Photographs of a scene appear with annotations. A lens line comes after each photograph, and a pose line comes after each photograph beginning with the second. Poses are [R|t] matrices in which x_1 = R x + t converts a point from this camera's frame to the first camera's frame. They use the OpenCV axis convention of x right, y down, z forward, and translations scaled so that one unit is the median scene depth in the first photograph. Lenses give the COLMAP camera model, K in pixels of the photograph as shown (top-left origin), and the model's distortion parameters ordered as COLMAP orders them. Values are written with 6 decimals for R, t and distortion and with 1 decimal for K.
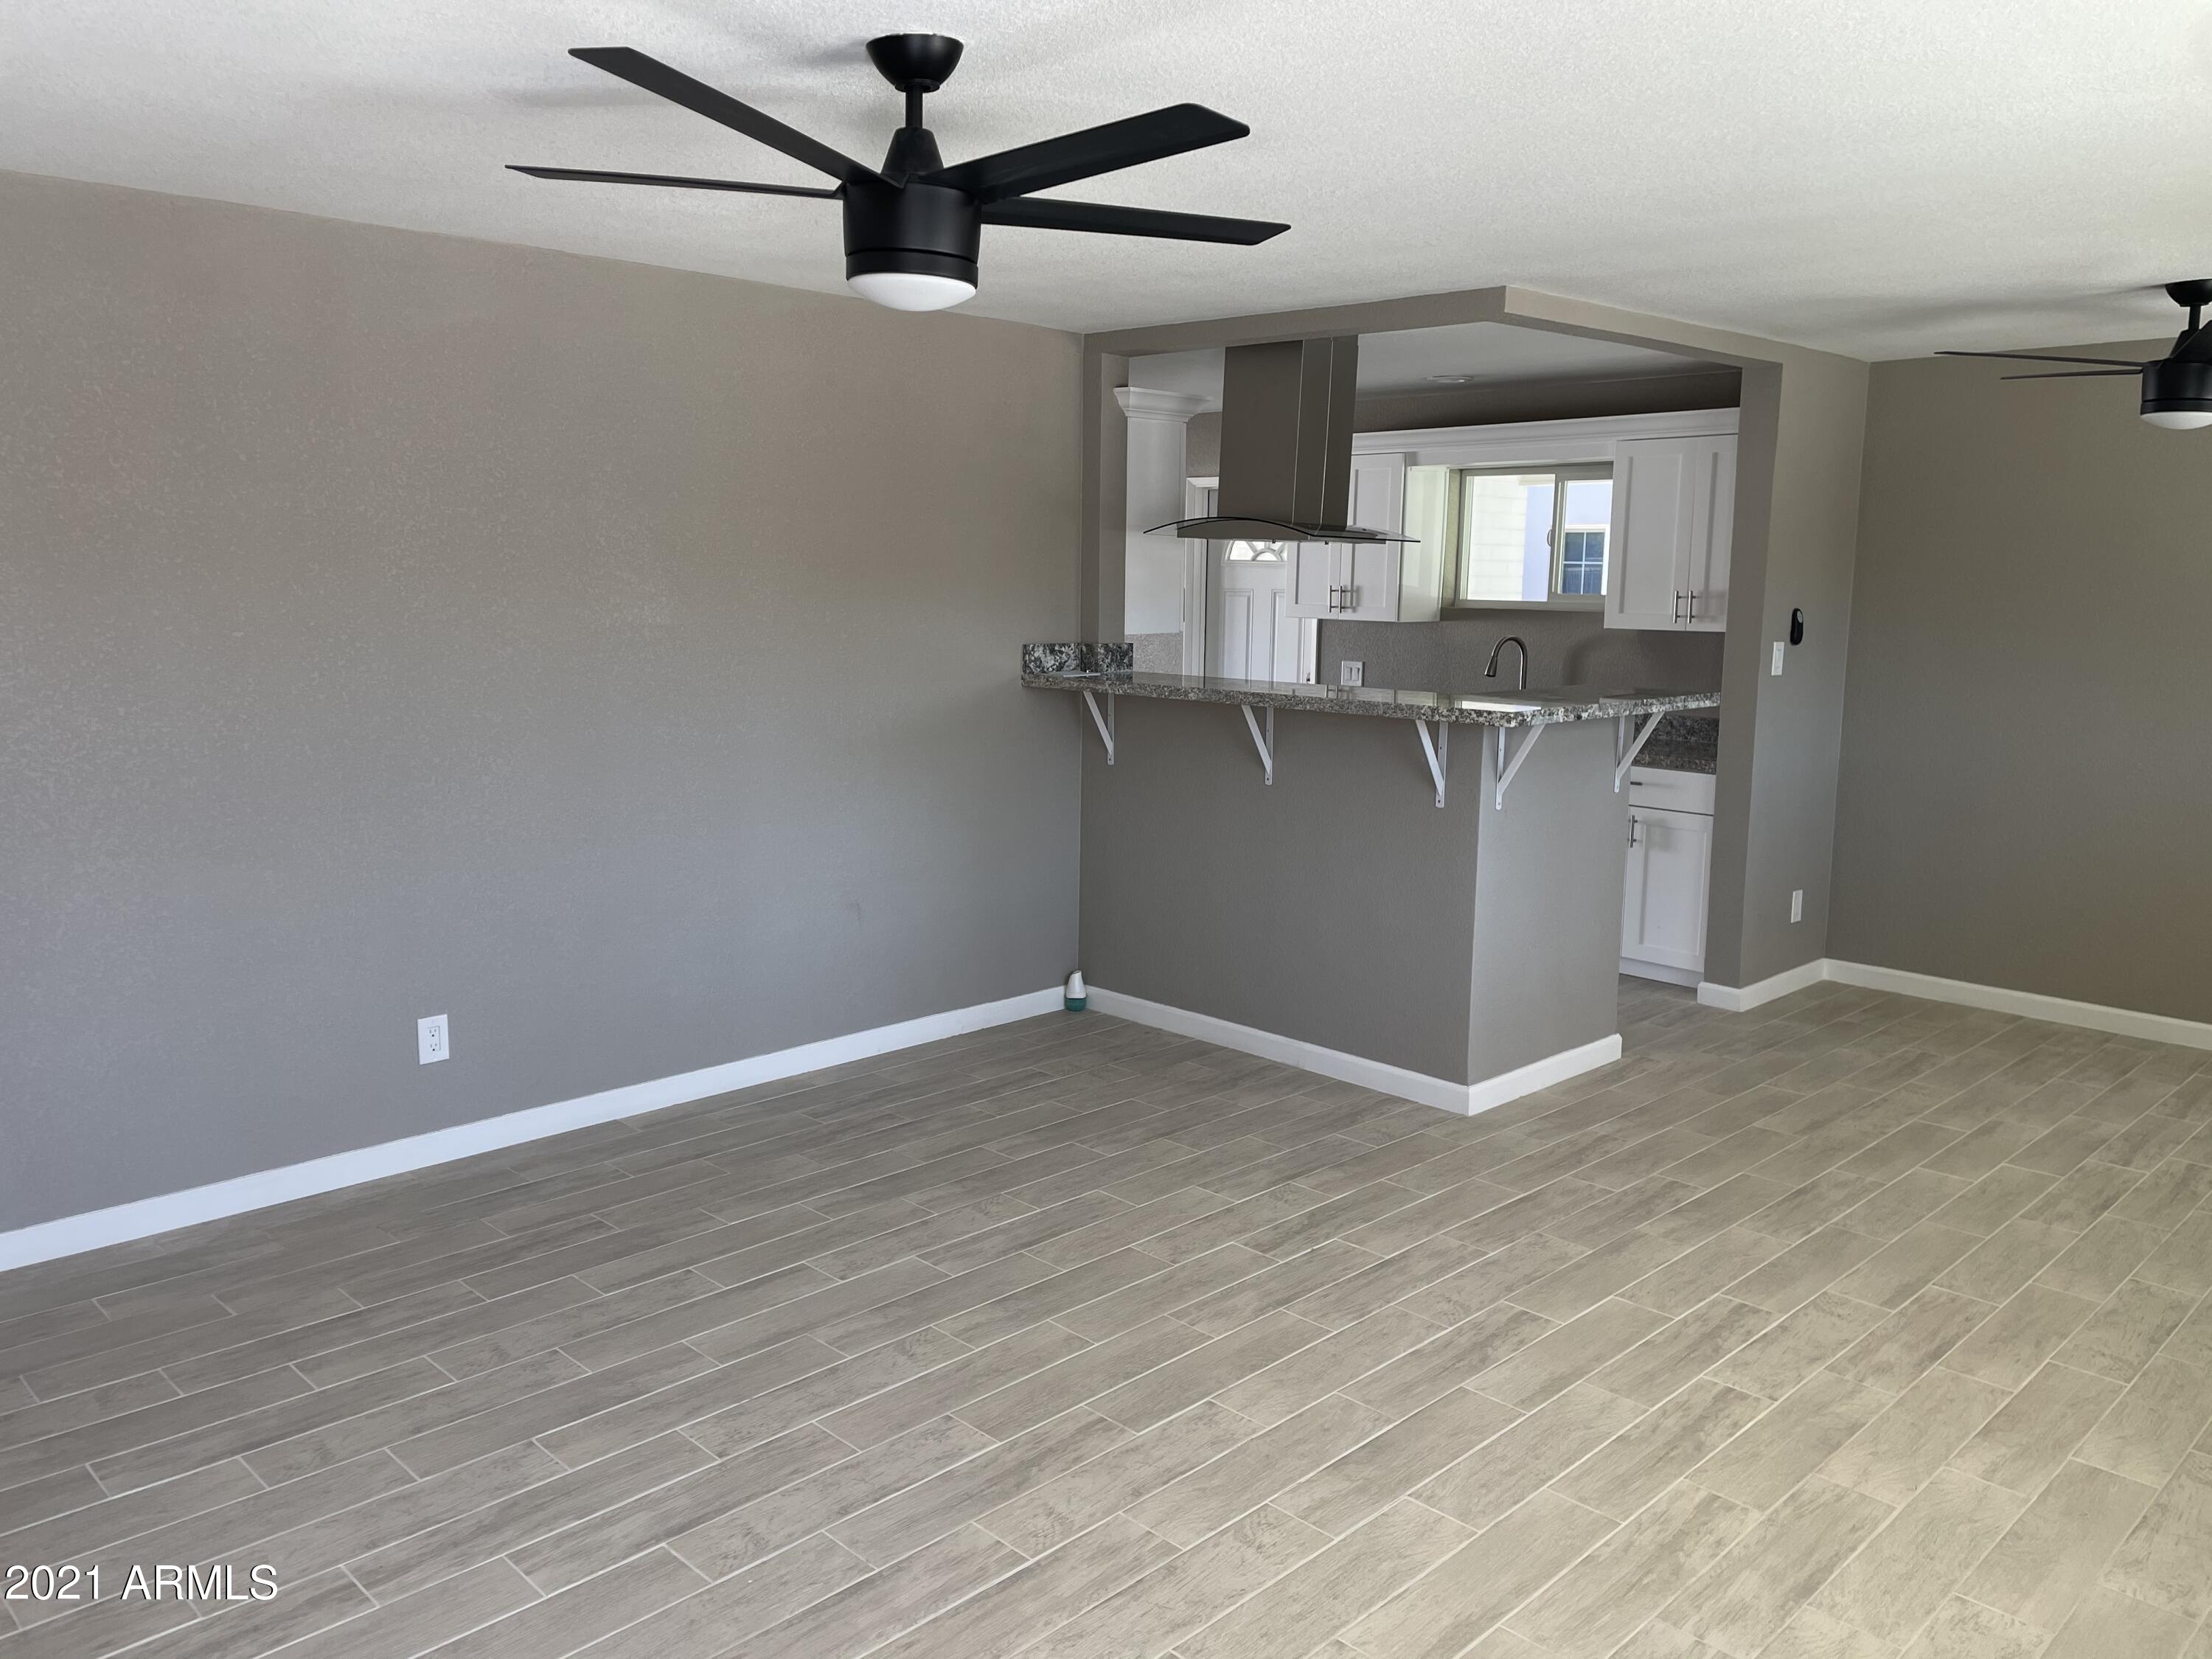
lens RADIAL K [[1667.0, 0, 1045.7], [0, 1667.0, 836.6], [0, 0, 1]] dist [0.064860, -0.045426]
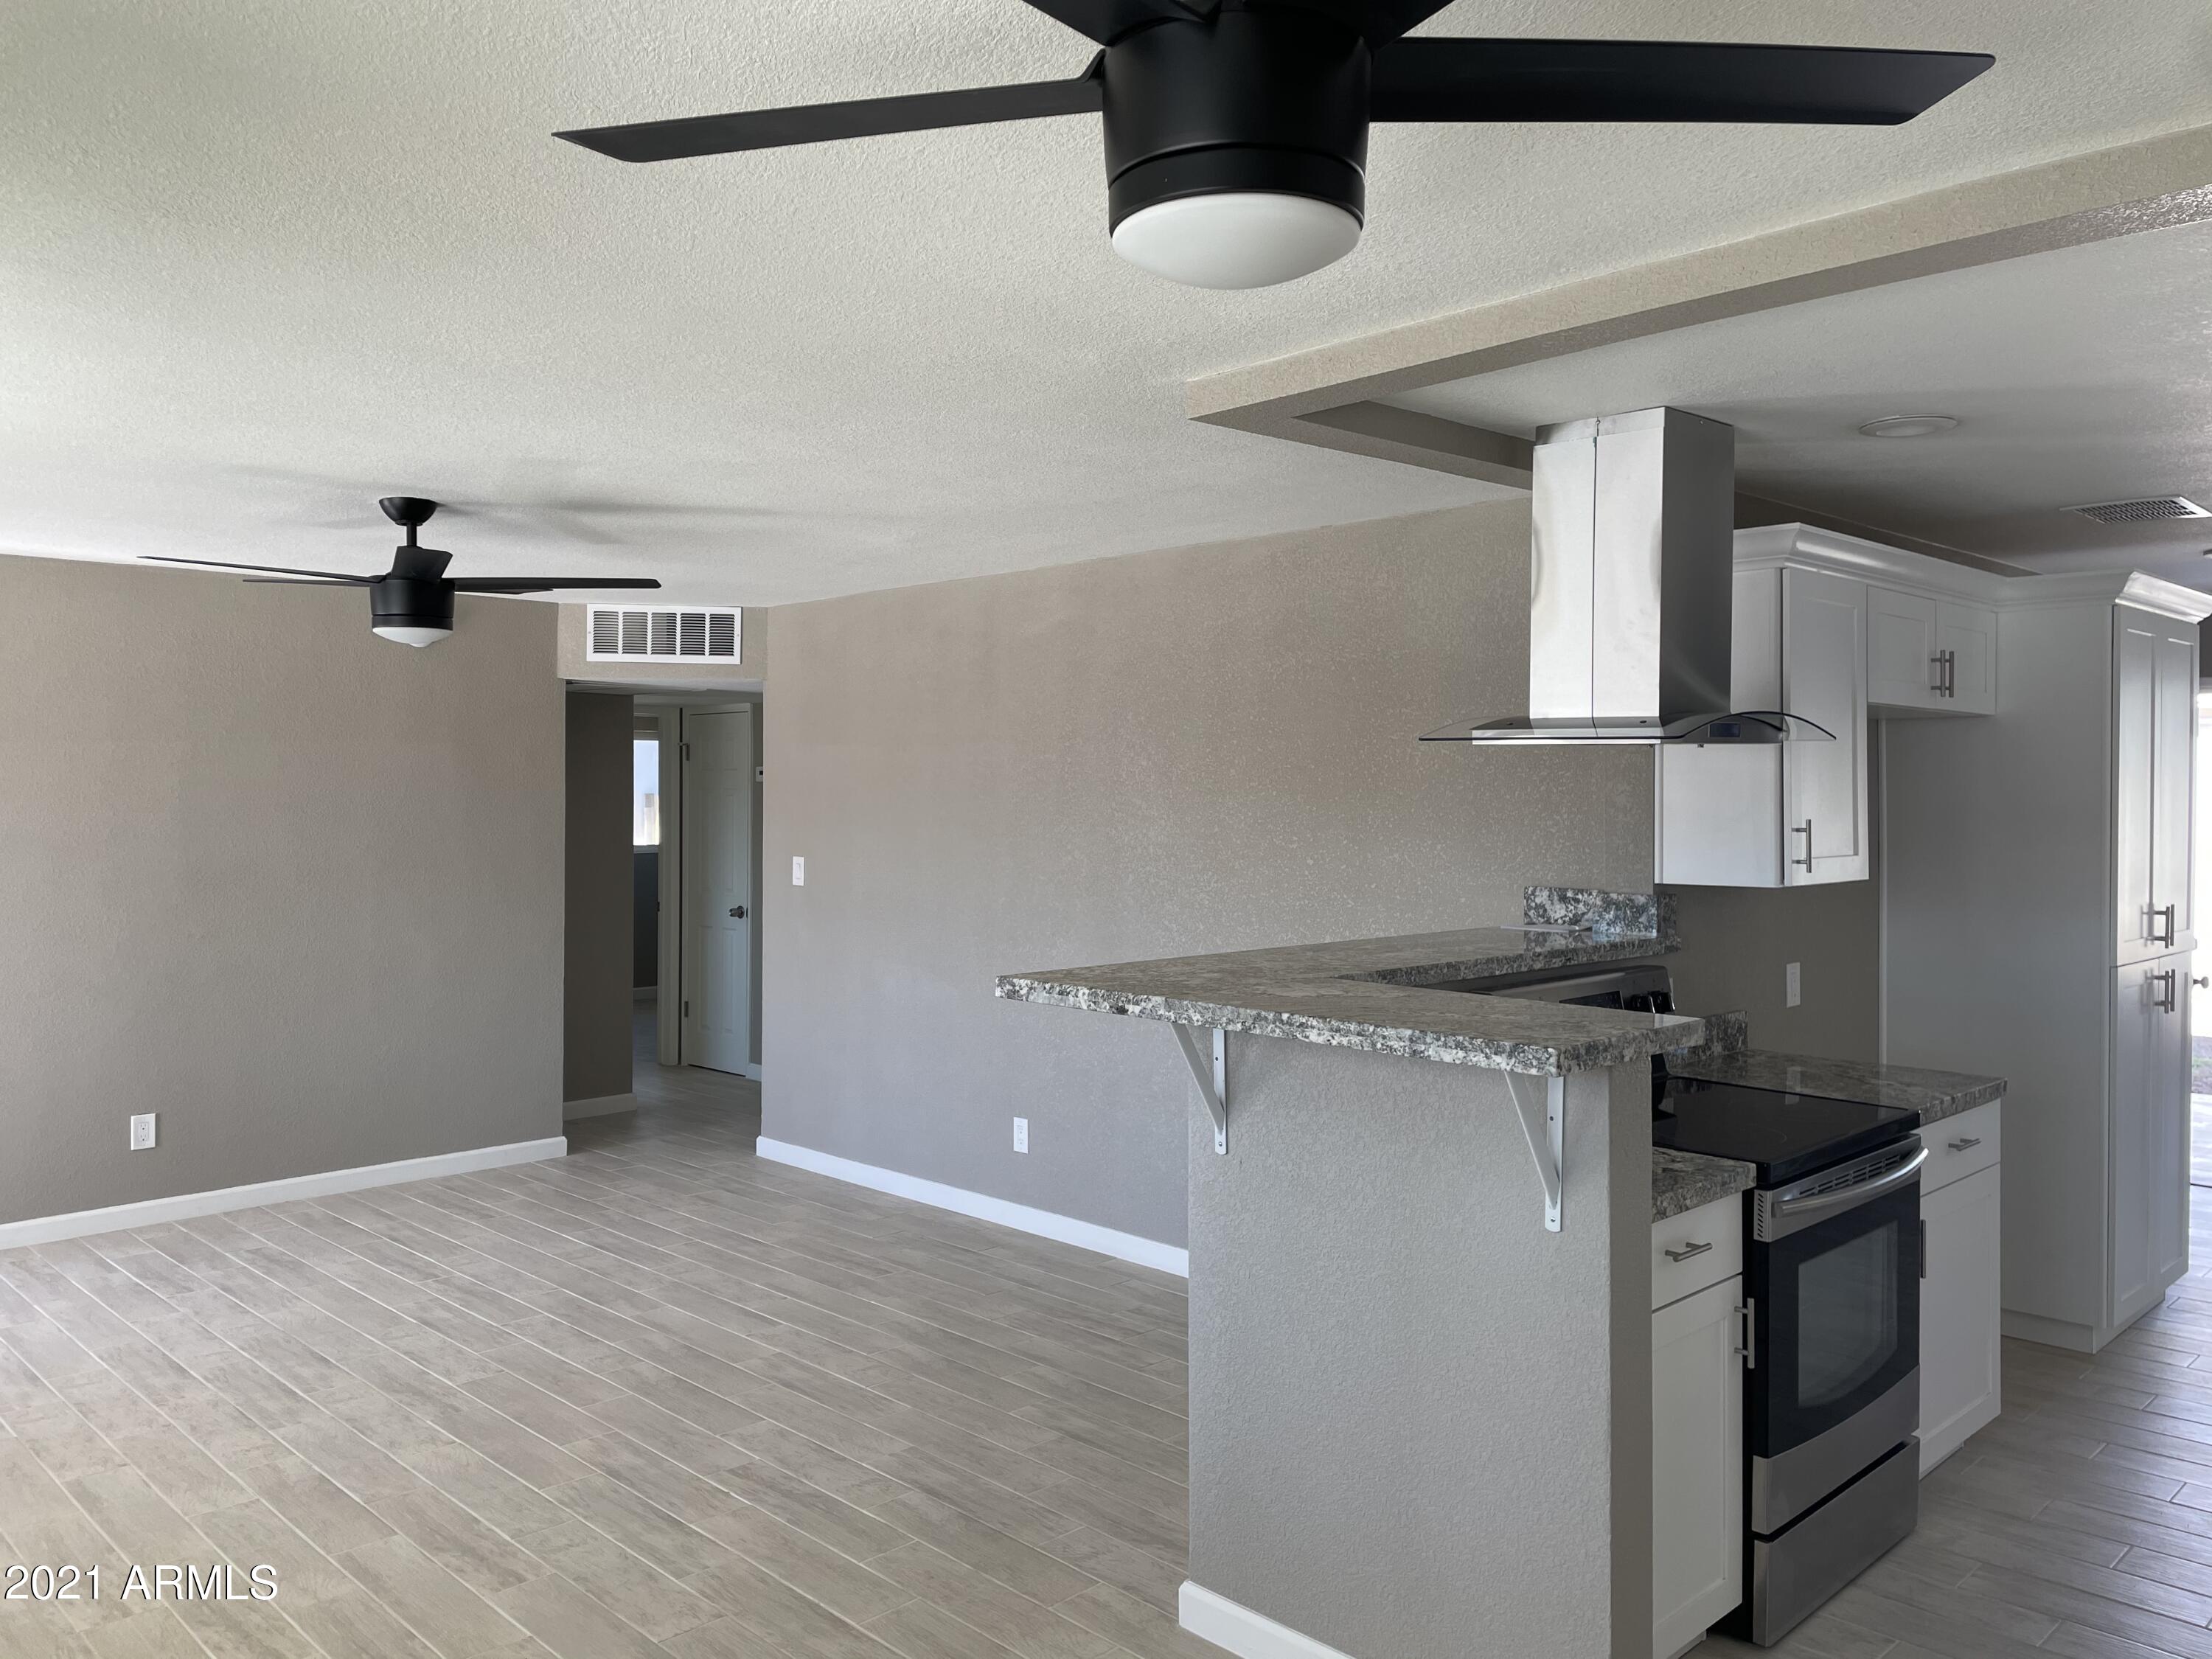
lens RADIAL K [[1667.0, 0, 1108.8], [0, 1667.0, 817.8], [0, 0, 1]] dist [0.064860, -0.045426]
pose [[0.004278, 0.009373, -0.999947, 1.229505], [-0.153422, 0.988123, 0.008606, -0.195400], [0.988151, 0.153377, 0.005666, 1.256709]]
